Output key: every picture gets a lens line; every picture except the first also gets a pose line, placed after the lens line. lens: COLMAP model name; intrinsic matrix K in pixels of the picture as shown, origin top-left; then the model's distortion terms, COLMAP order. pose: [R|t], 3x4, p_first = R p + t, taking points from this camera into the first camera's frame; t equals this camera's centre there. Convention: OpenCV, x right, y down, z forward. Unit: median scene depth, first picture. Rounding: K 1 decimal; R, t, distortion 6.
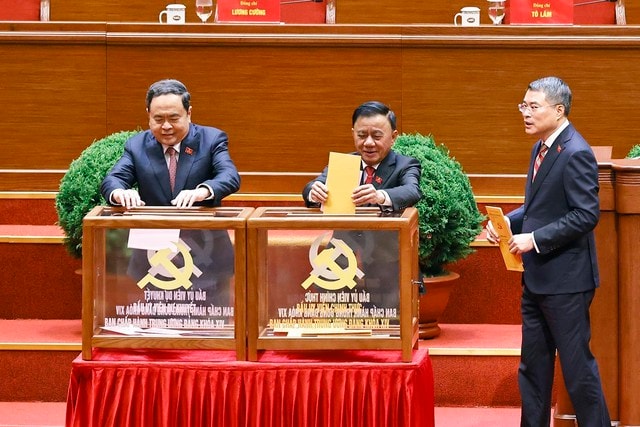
lens RADIAL K [[2268.0, 0, 302.4], [0, 2268.0, 226.1], [0, 0, 1]] dist [0.107357, 0.000000]
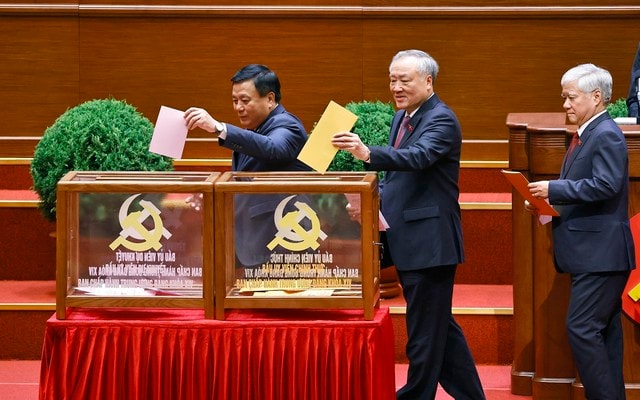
lens RADIAL K [[3458.9, 0, 303.4], [0, 3458.9, 181.7], [0, 0, 1]] dist [0.680615, 0.000000]
pose [[0.999916, -0.002956, -0.012581, 0.036423], [0.002688, 0.999770, -0.021276, 0.030102], [0.012641, 0.021240, 0.999694, -0.590109]]
